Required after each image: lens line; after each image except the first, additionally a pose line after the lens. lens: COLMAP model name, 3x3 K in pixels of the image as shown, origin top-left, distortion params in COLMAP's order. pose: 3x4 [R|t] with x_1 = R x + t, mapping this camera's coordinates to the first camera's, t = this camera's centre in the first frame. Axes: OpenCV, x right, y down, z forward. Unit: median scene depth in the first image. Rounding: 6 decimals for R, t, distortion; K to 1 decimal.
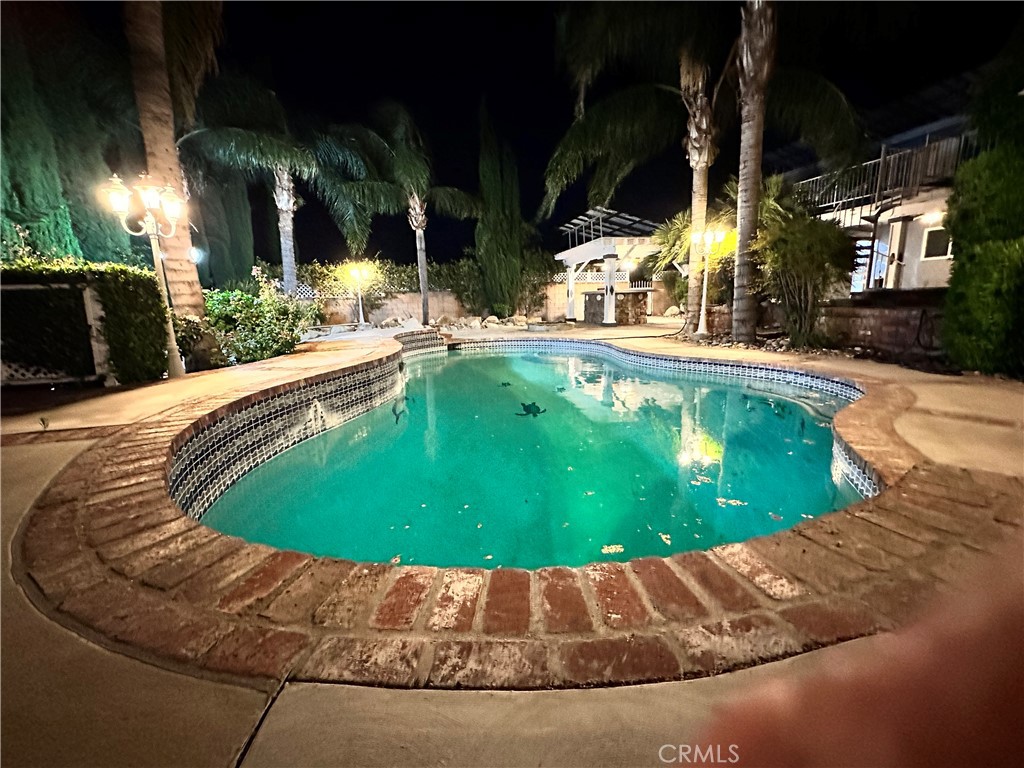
lens RADIAL K [[433.5, 0, 512.0], [0, 433.5, 384.0], [0, 0, 1]] dist [-0.003482, -0.000030]
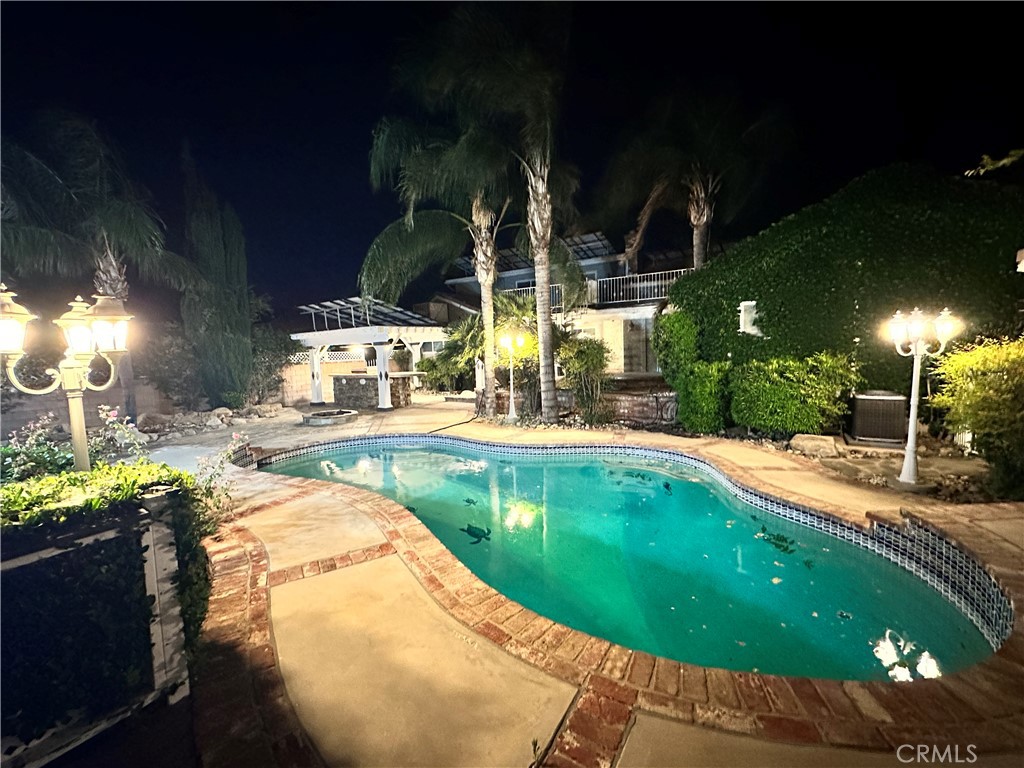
lens RADIAL K [[432.8, 0, 512.0], [0, 432.8, 384.0], [0, 0, 1]] dist [-0.001689, 0.000191]
pose [[0.716243, -0.052041, 0.695907, -0.406865], [0.146816, 0.986134, -0.077361, -0.114443], [-0.682232, 0.157580, 0.713952, 0.113526]]
